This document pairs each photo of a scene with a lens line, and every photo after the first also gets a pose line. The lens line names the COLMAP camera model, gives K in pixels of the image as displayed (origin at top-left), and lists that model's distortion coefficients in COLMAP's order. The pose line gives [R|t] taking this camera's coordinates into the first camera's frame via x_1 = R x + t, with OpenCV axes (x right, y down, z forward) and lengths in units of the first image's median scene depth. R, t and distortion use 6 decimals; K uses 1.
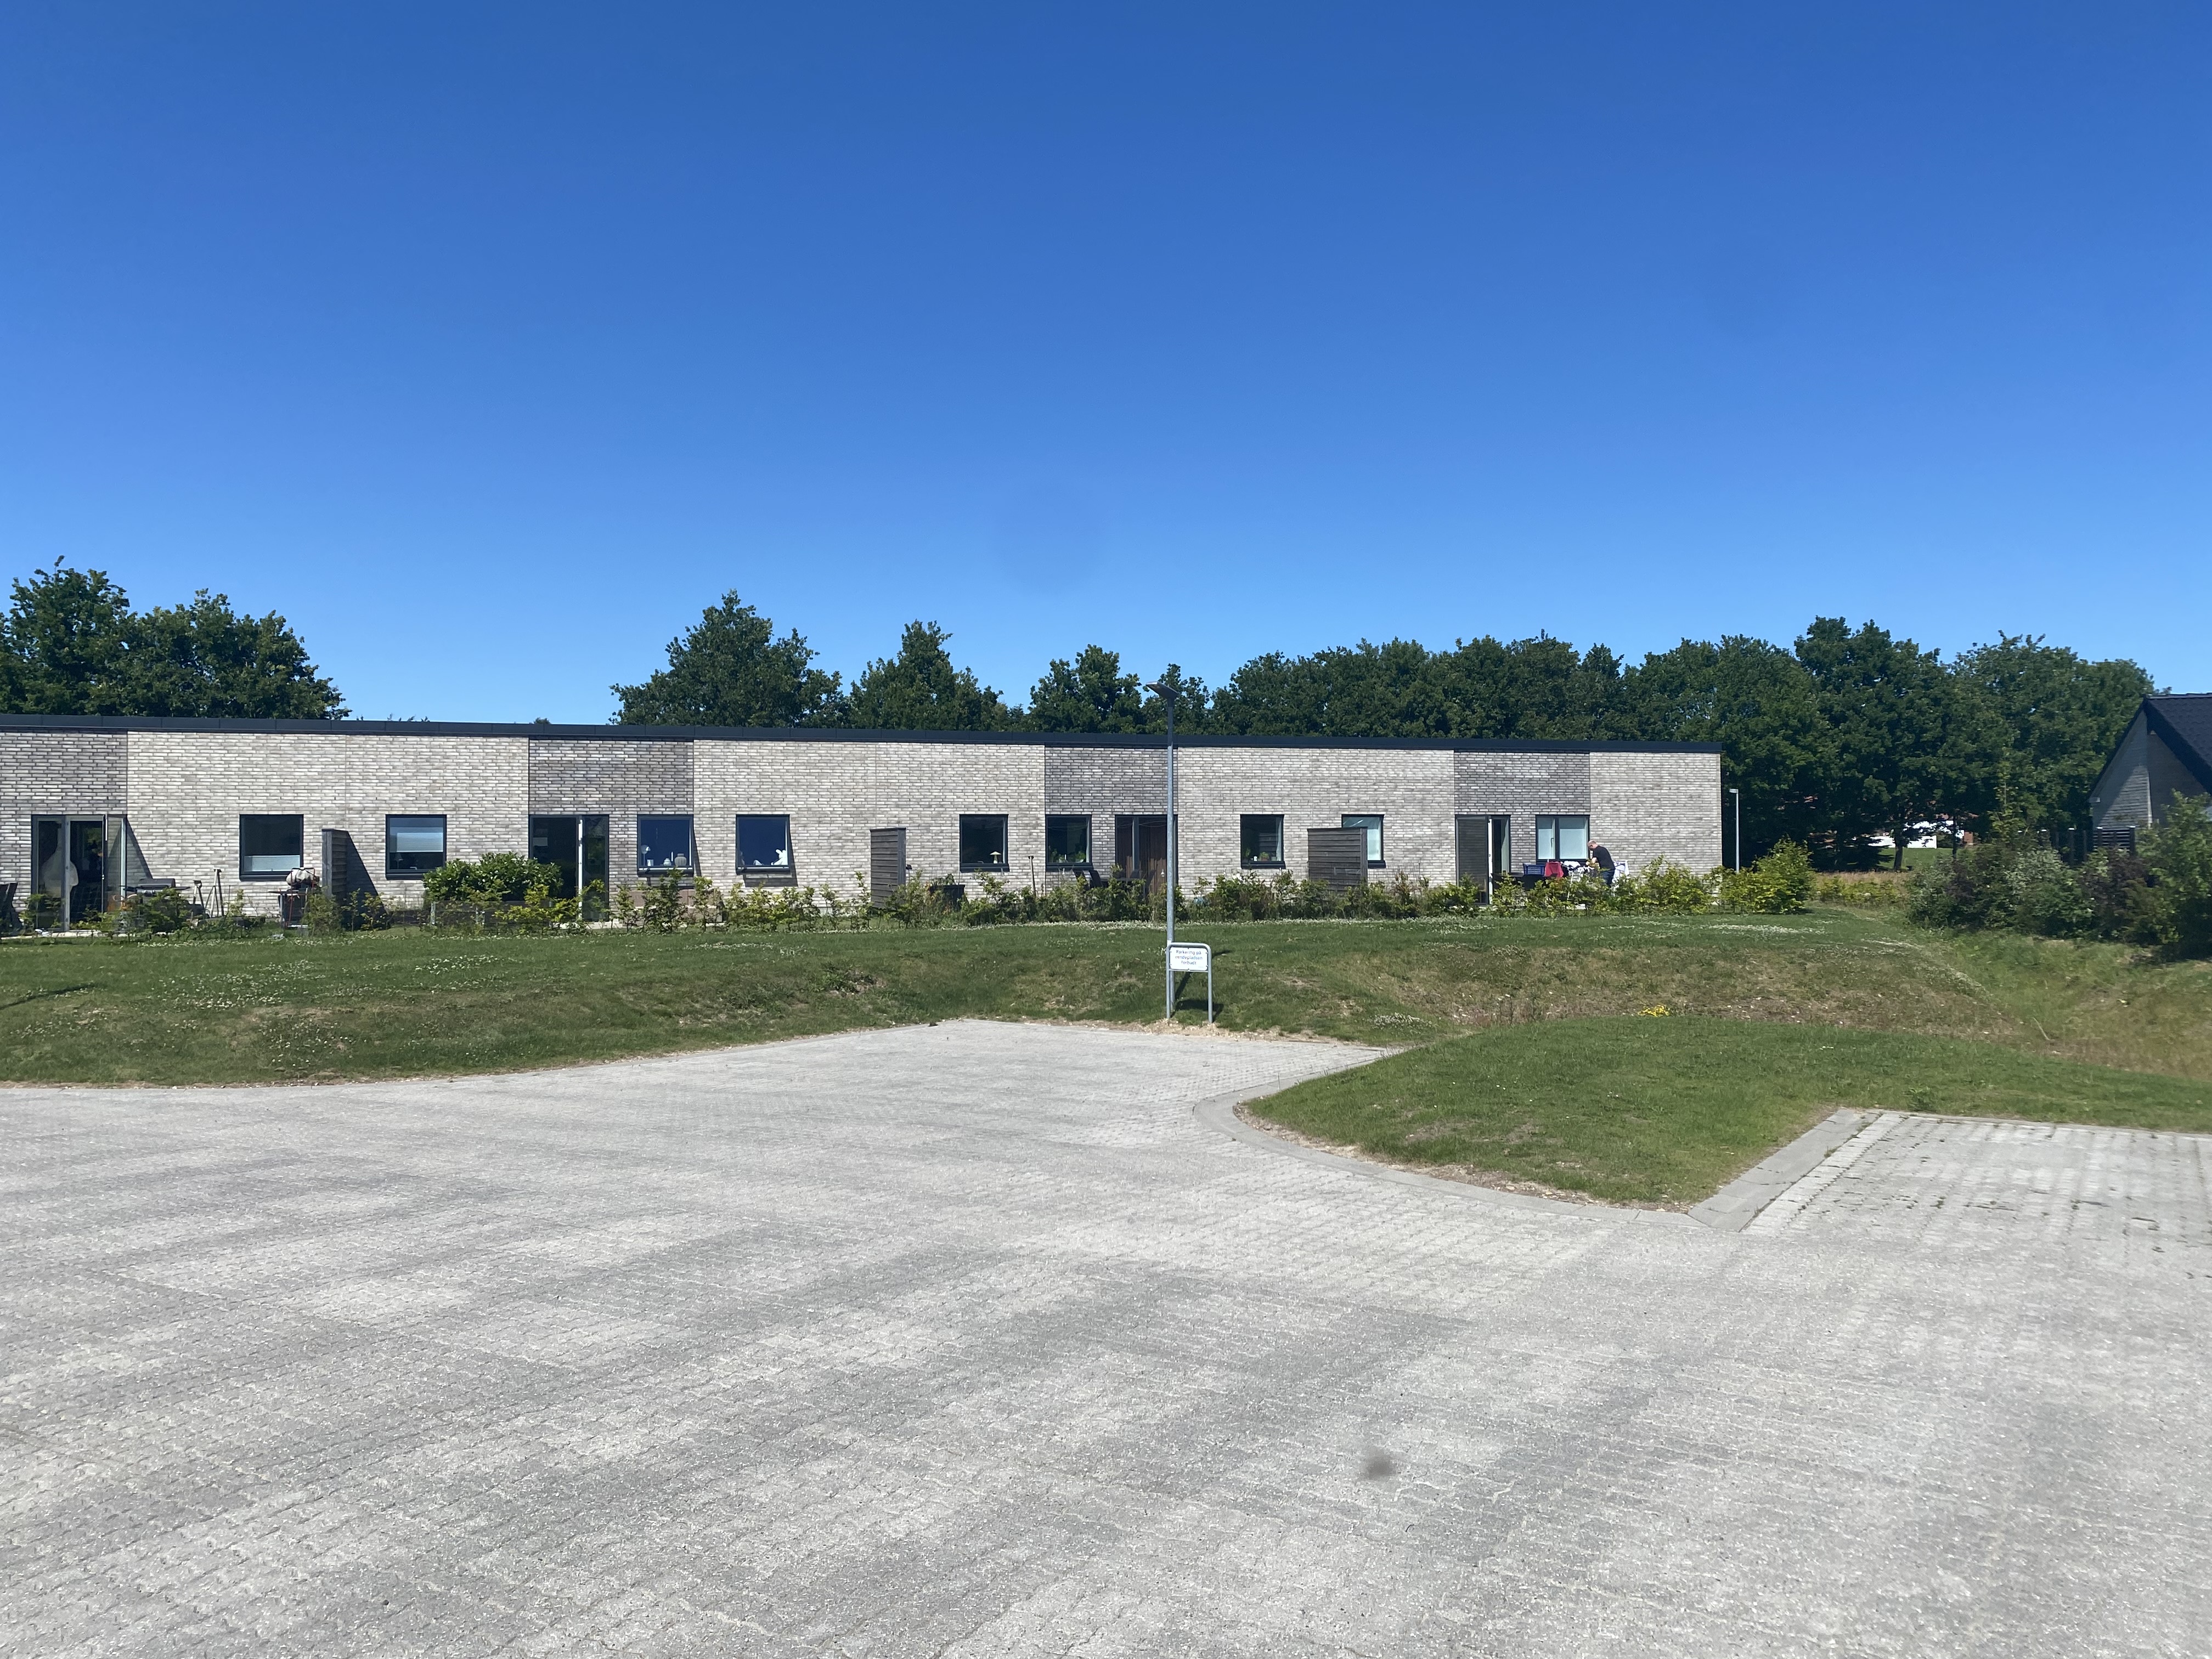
lens RADIAL K [[1665.6, 0, 1109.4], [0, 1665.6, 831.4], [0, 0, 1]] dist [-0.006483, -0.019026]
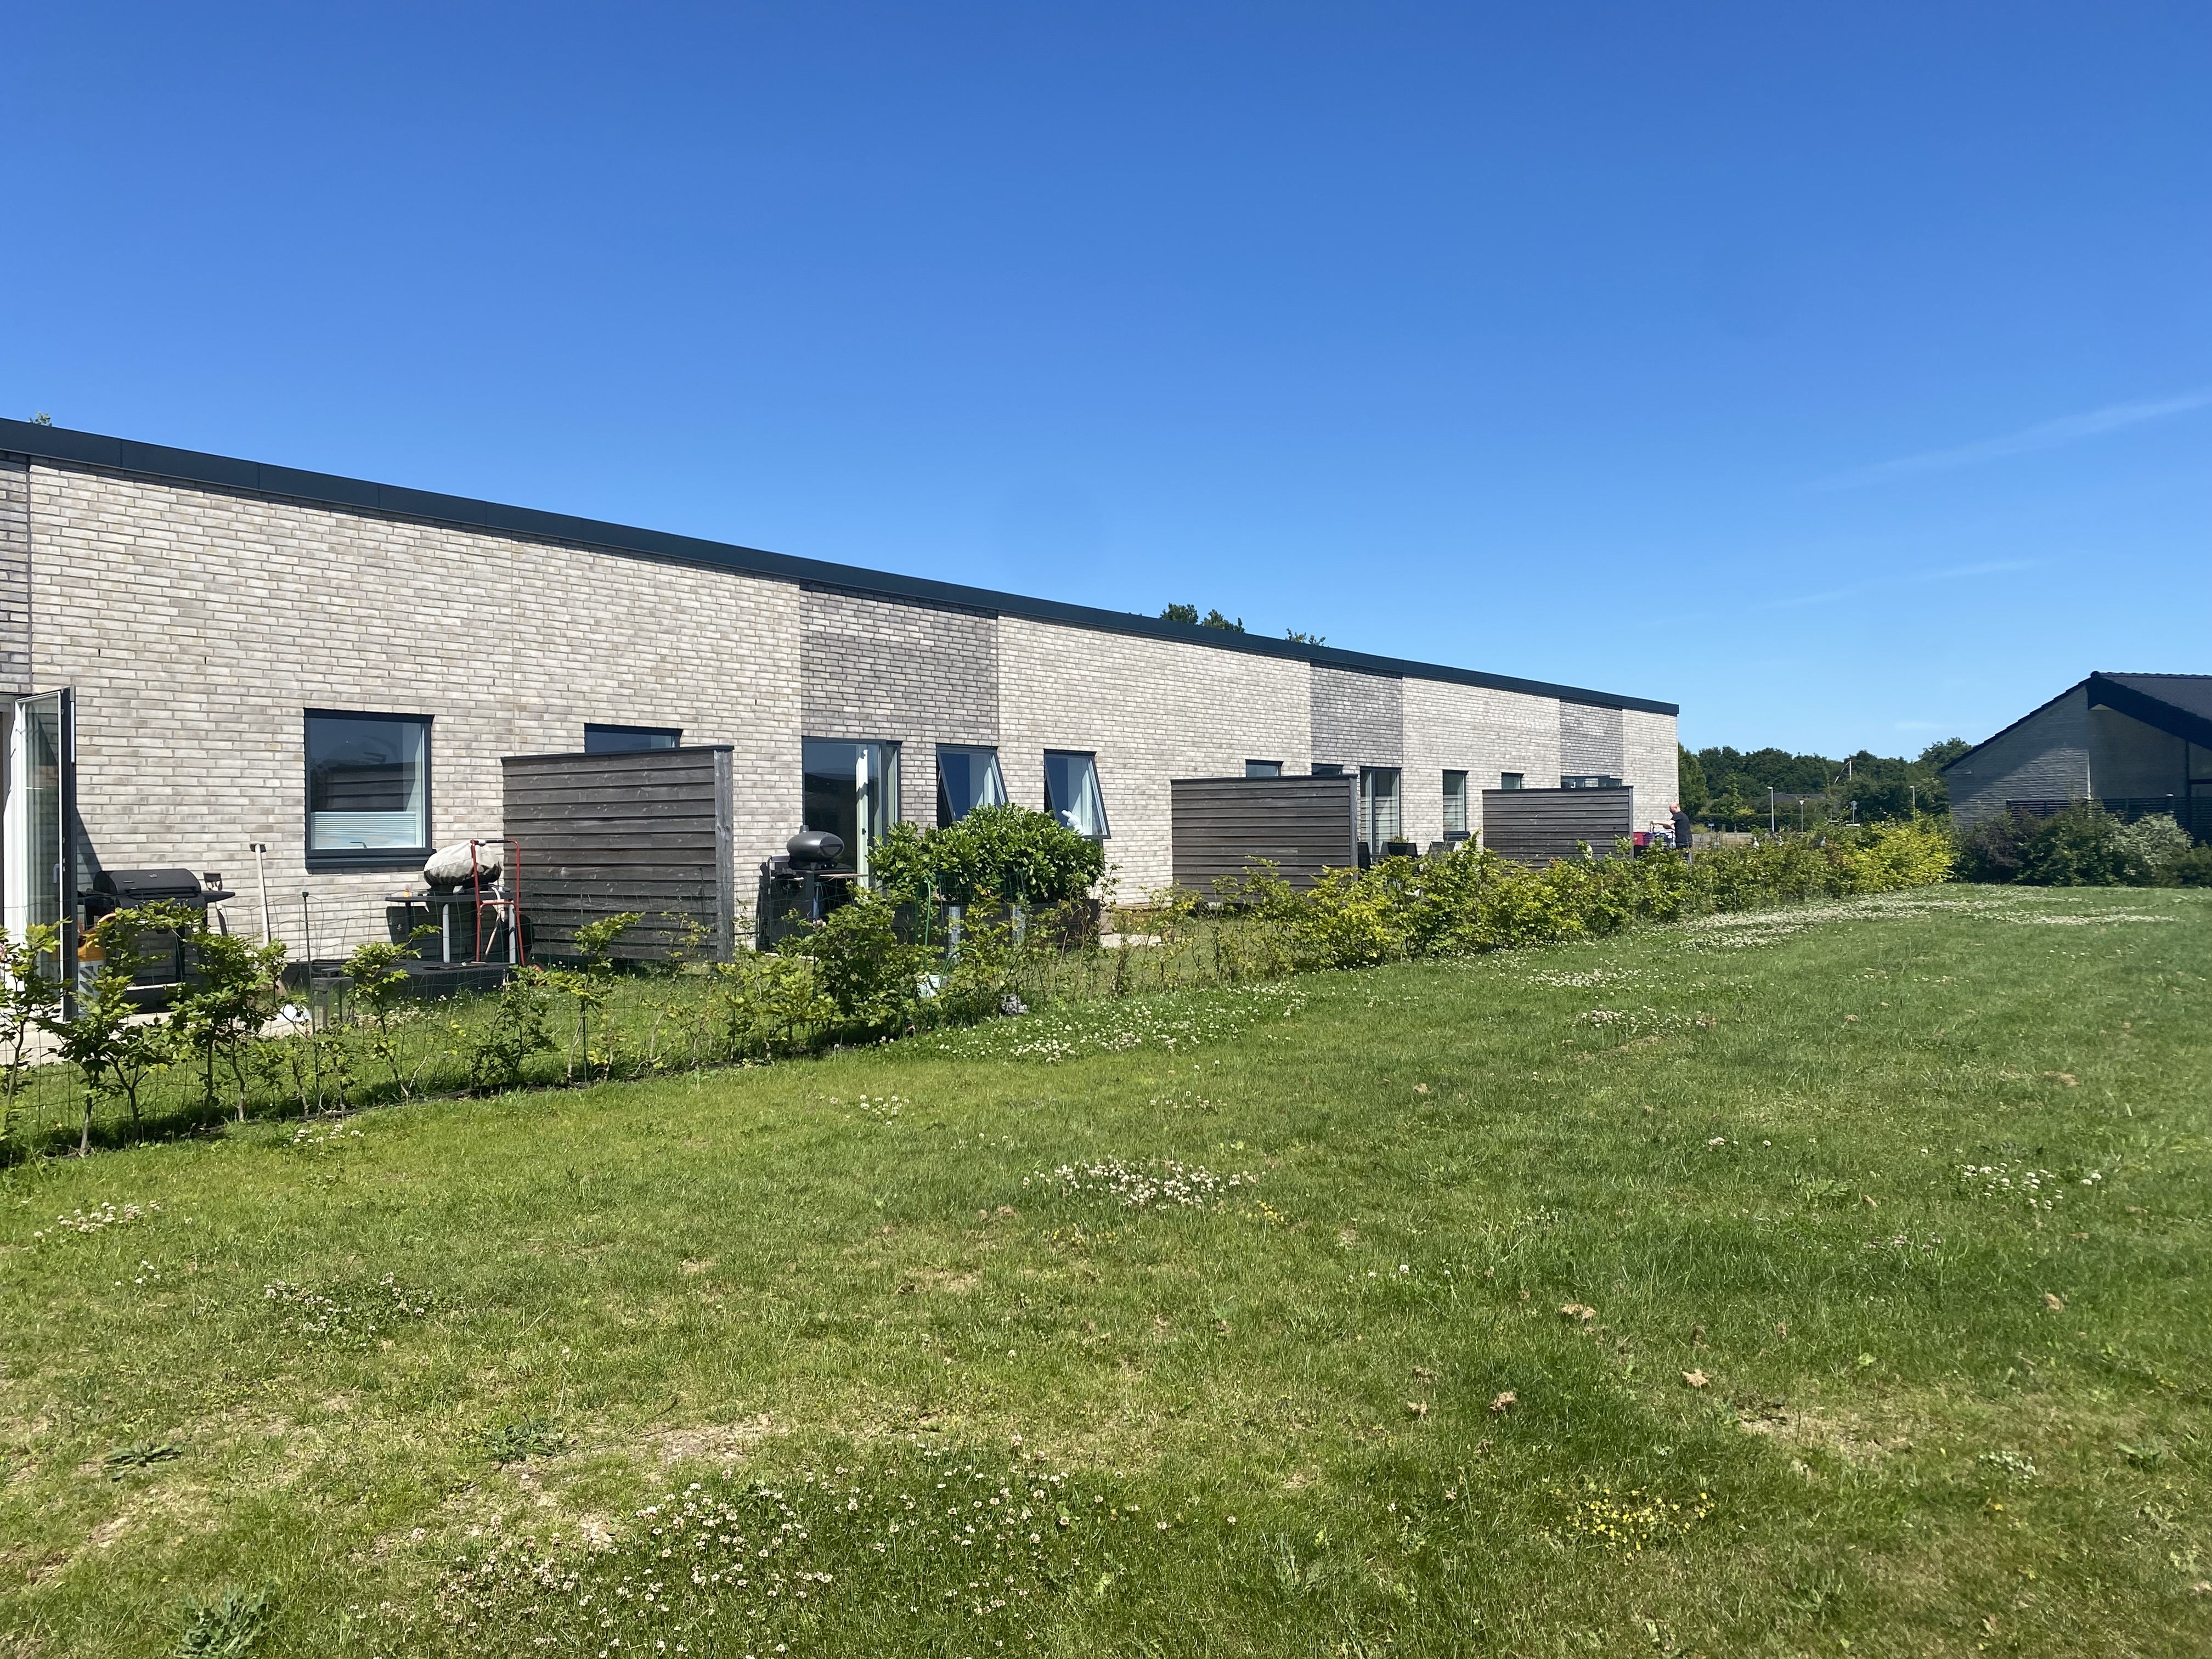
lens RADIAL K [[1665.6, 0, 1103.2], [0, 1665.6, 831.8], [0, 0, 1]] dist [-0.006483, -0.019026]
pose [[0.813315, -0.002415, 0.581818, -0.582289], [-0.001089, 0.999983, 0.005672, 0.016619], [-0.581822, -0.005247, 0.813299, 0.542819]]
